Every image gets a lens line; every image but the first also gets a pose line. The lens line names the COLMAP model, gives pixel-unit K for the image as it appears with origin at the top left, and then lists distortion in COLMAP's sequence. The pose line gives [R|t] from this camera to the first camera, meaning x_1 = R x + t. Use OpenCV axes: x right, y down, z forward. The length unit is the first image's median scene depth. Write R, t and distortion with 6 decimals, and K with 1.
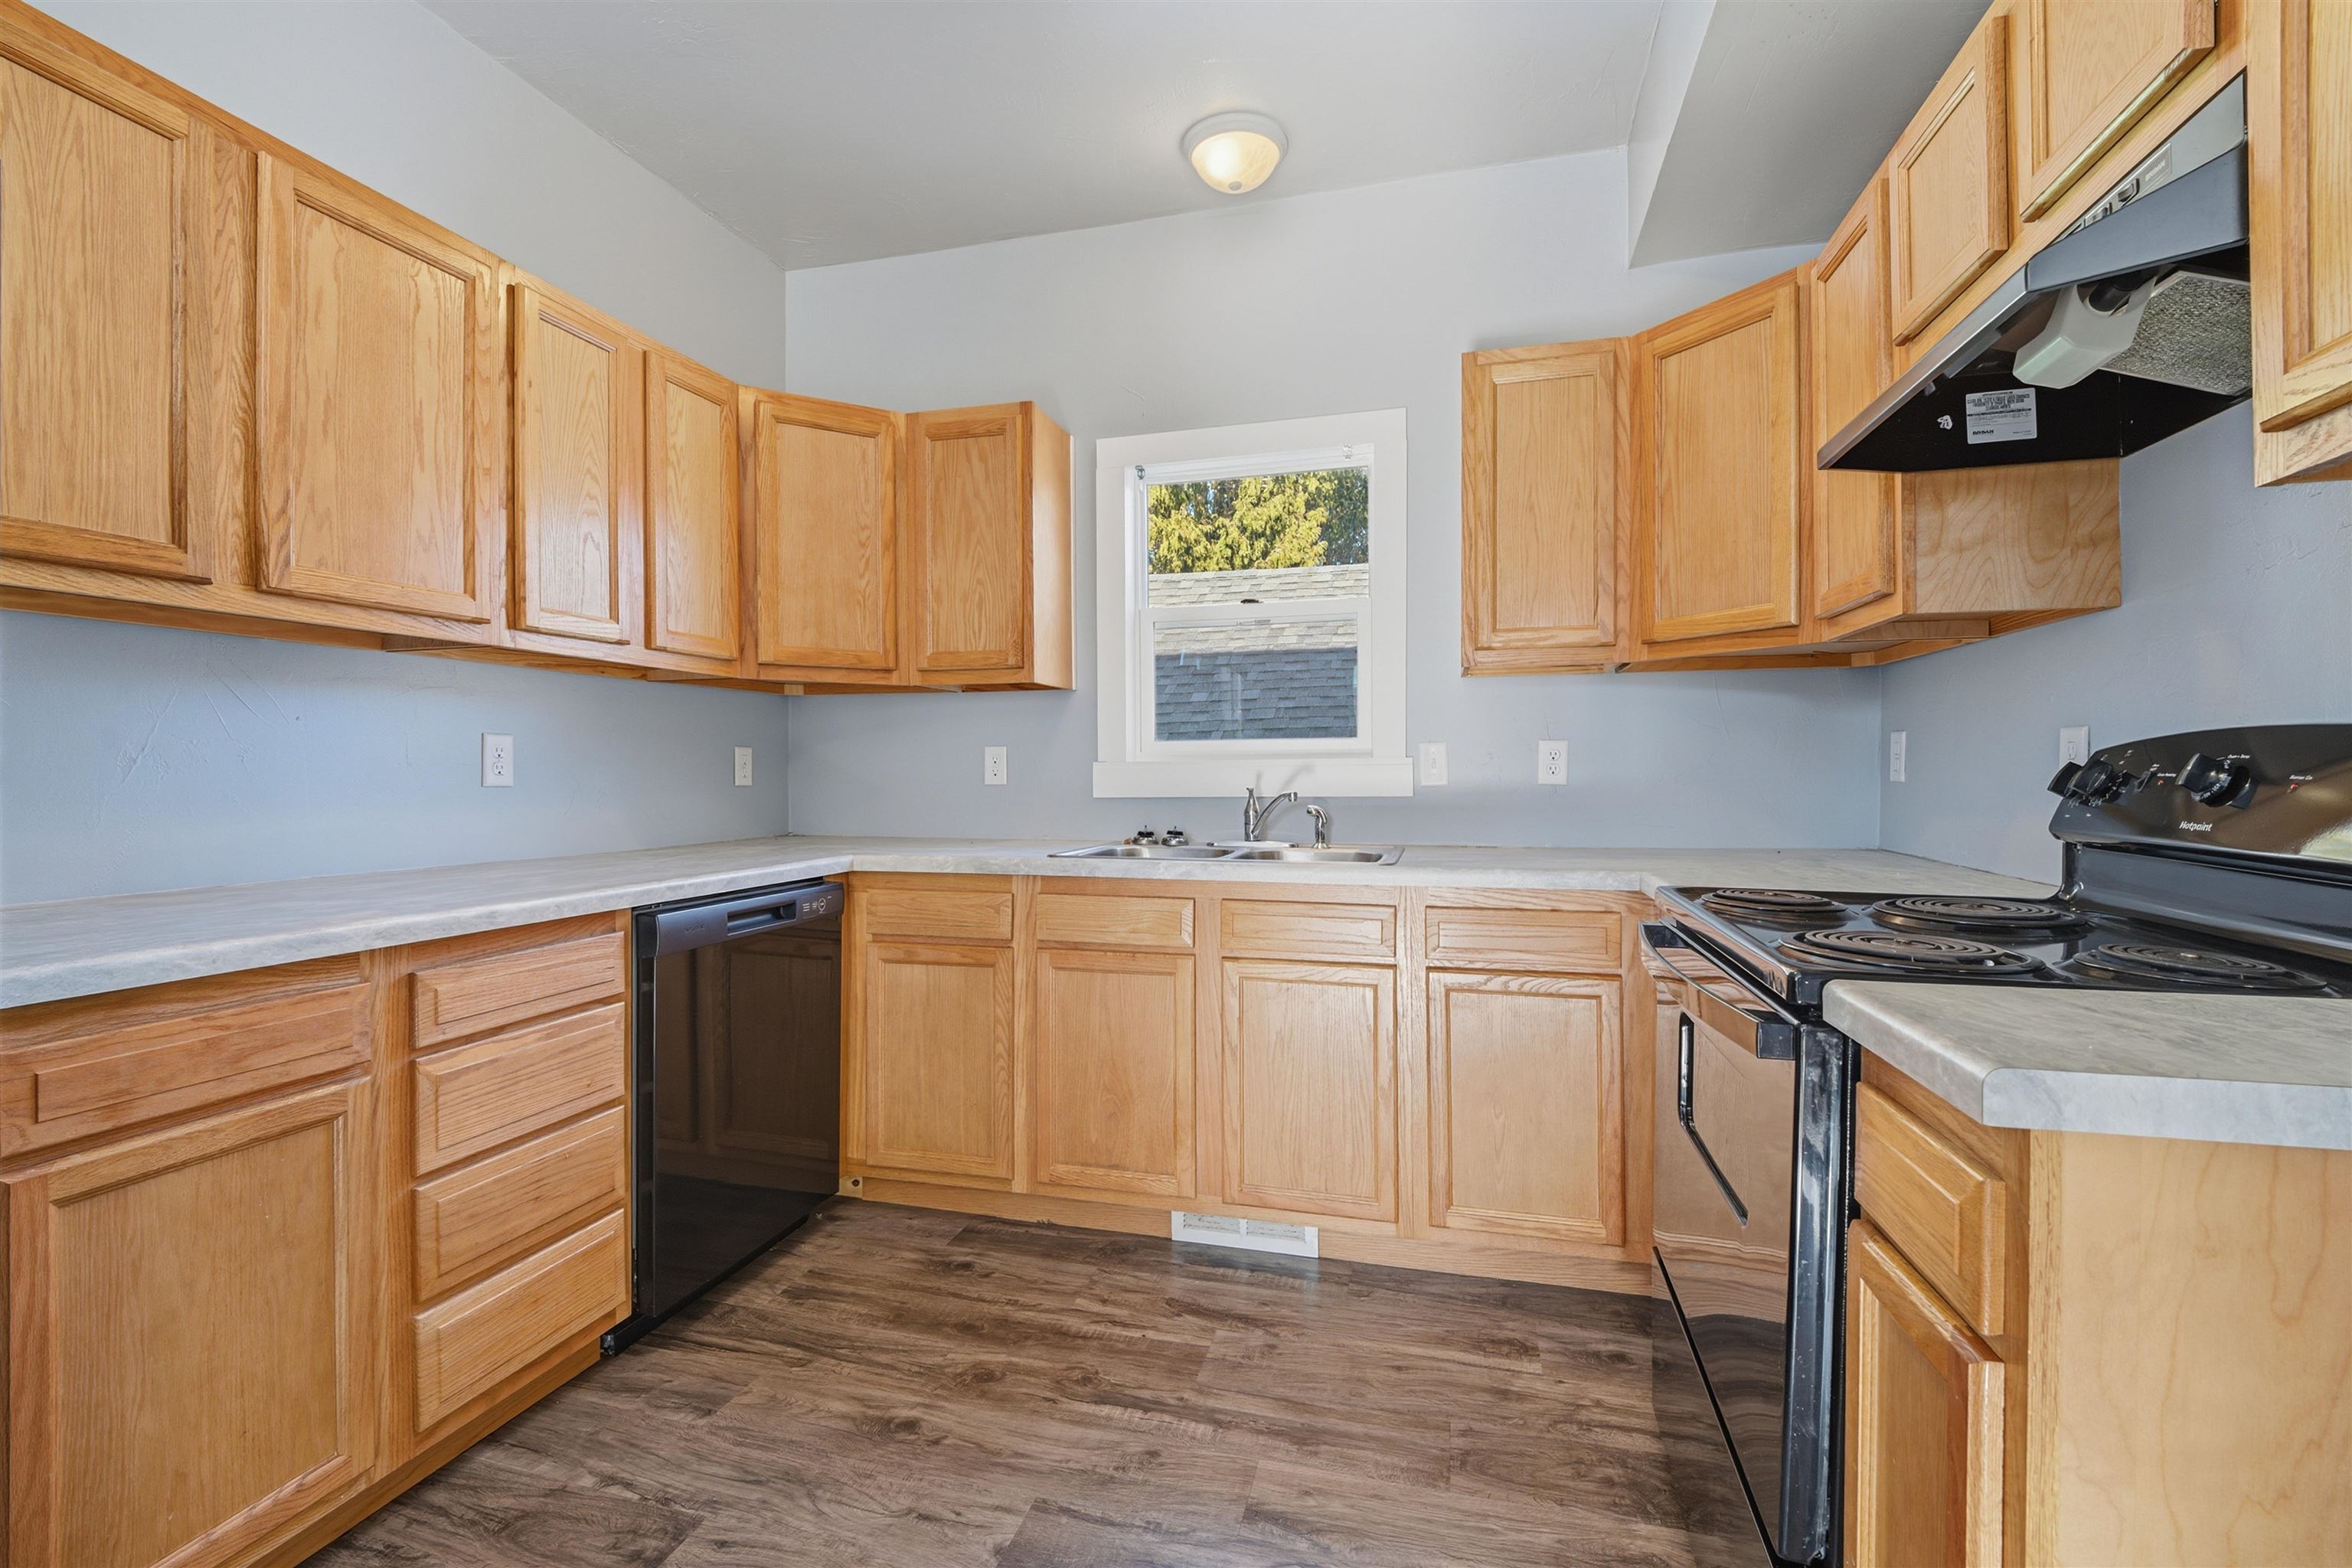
lens RADIAL K [[1012.9, 0, 1176.0], [0, 1012.9, 784.0], [0, 0, 1]] dist [0.057296, -0.036228]
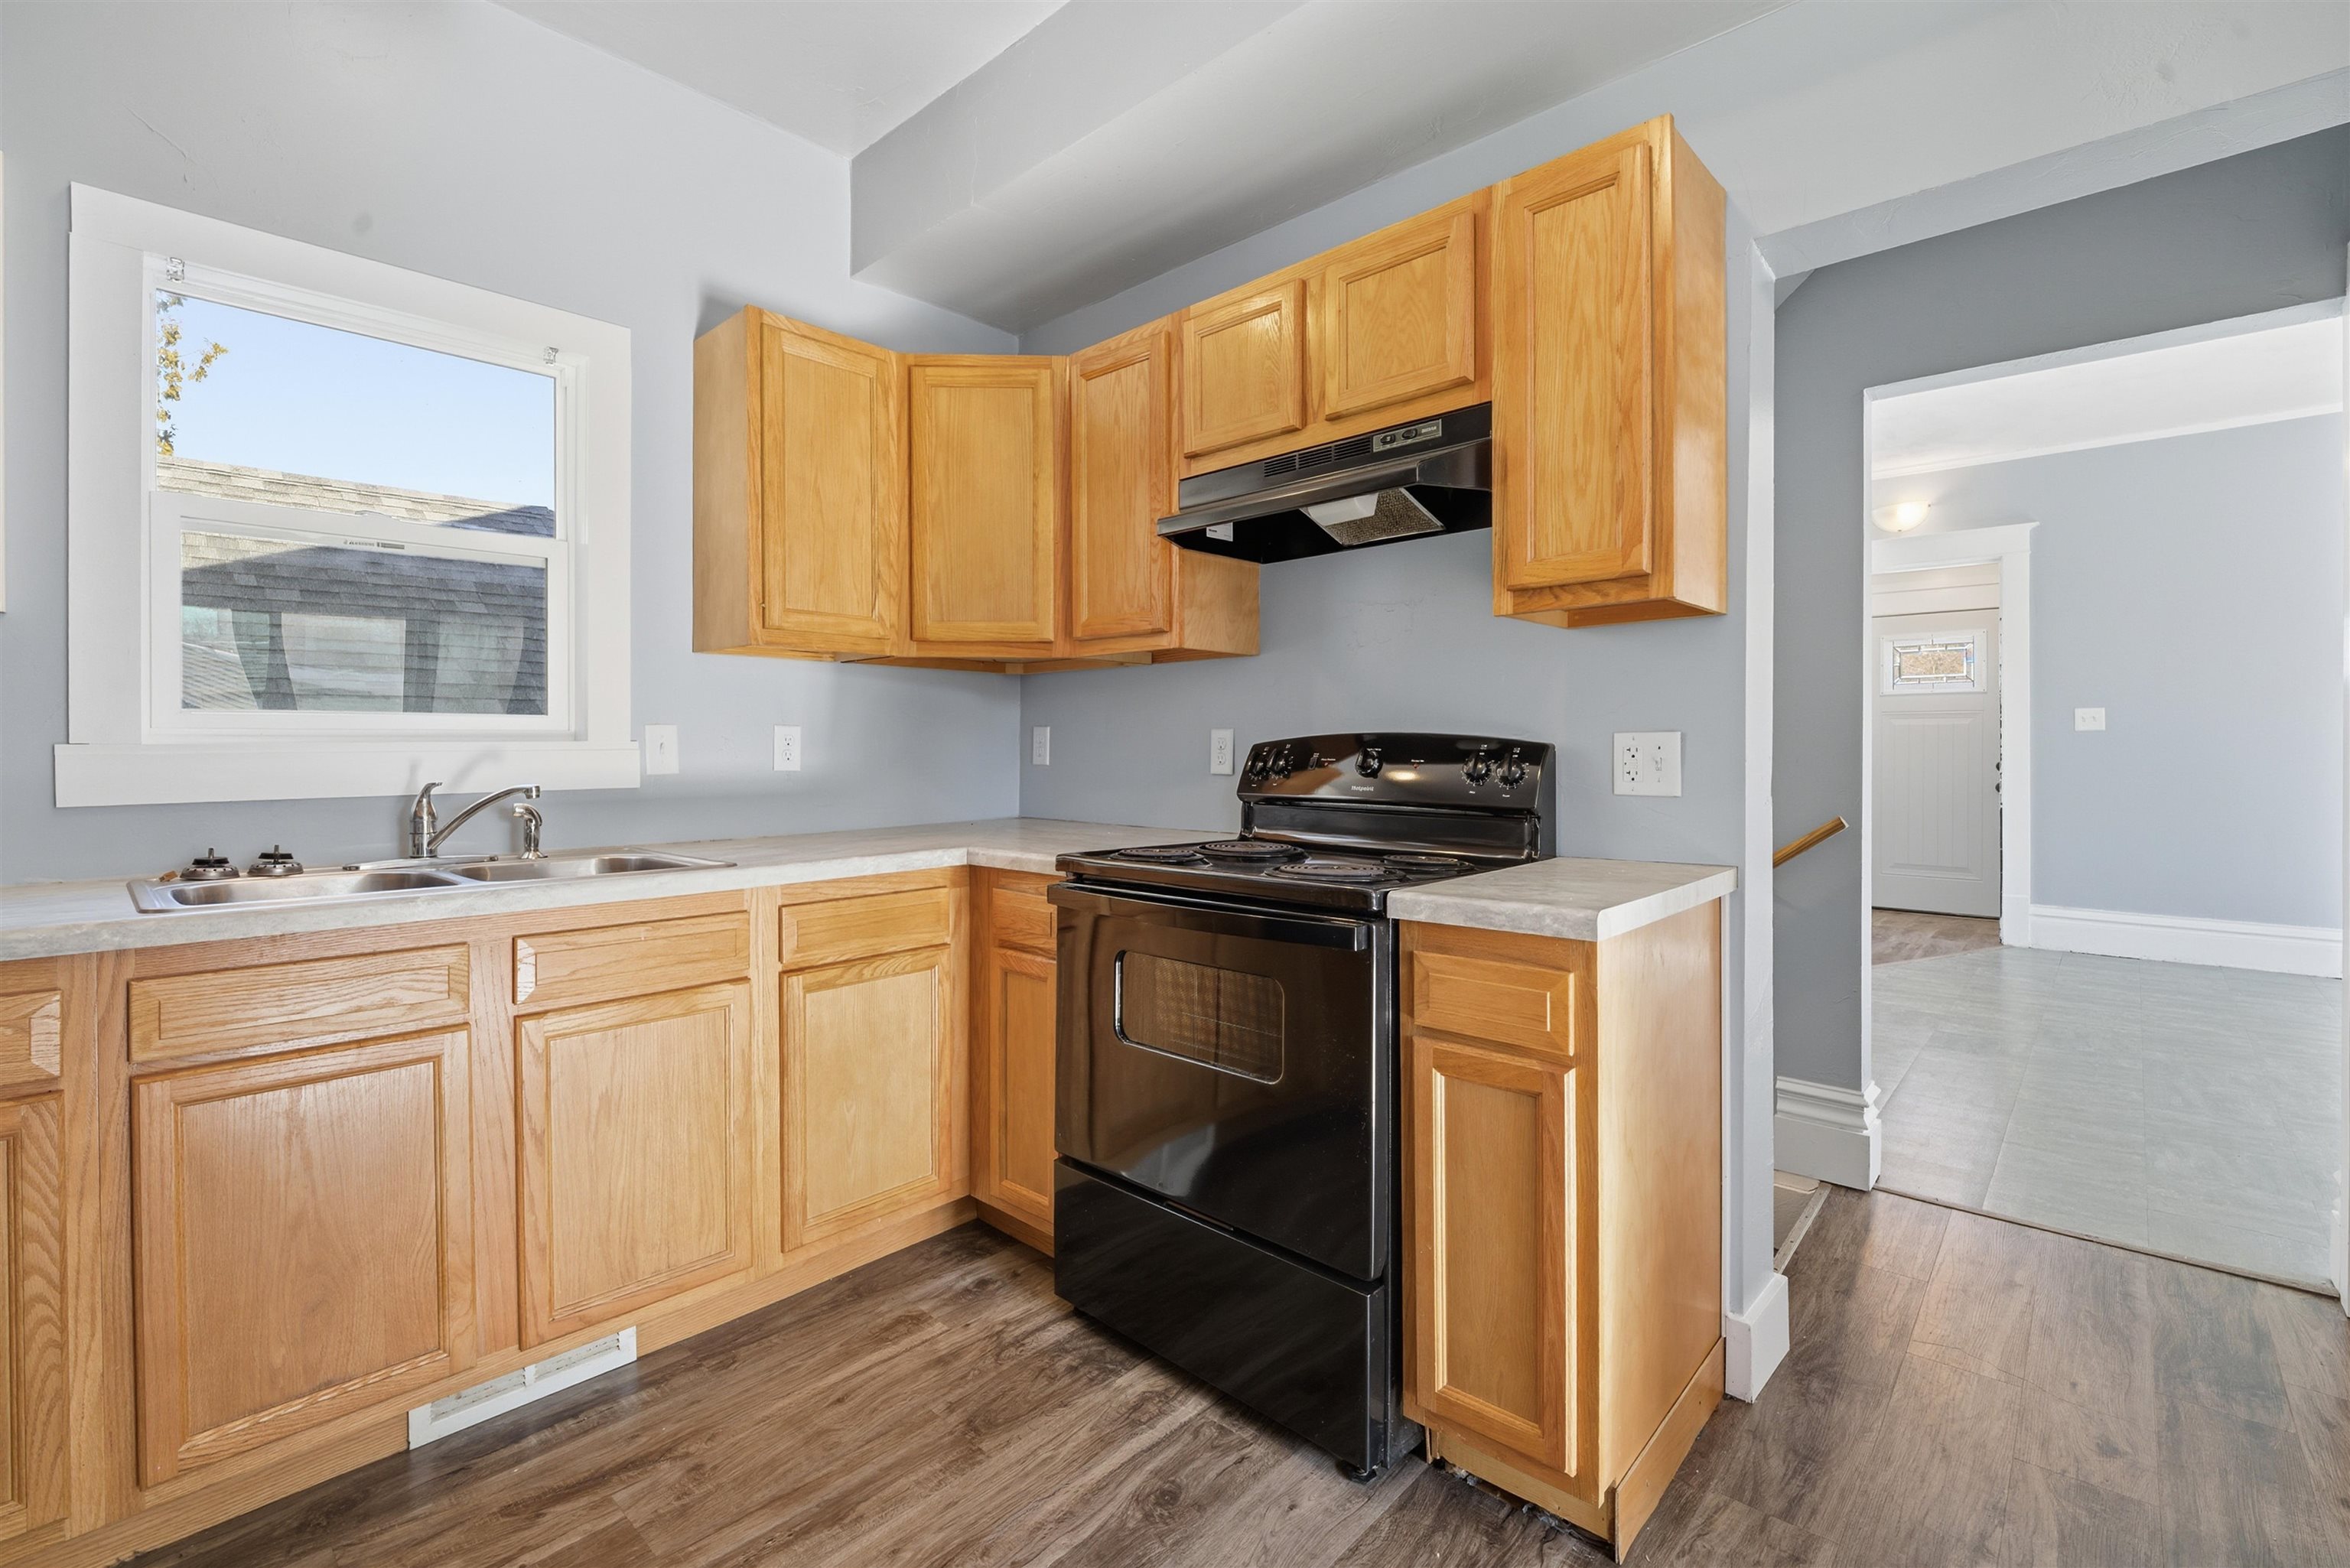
lens RADIAL K [[1038.9, 0, 1173.3], [0, 1038.9, 758.6], [0, 0, 1]] dist [-0.000447, -0.000517]
pose [[0.476815, -0.005254, 0.878988, -0.434744], [0.010729, 0.999942, 0.000157, -0.010097], [-0.878938, 0.009356, 0.476844, 0.262822]]
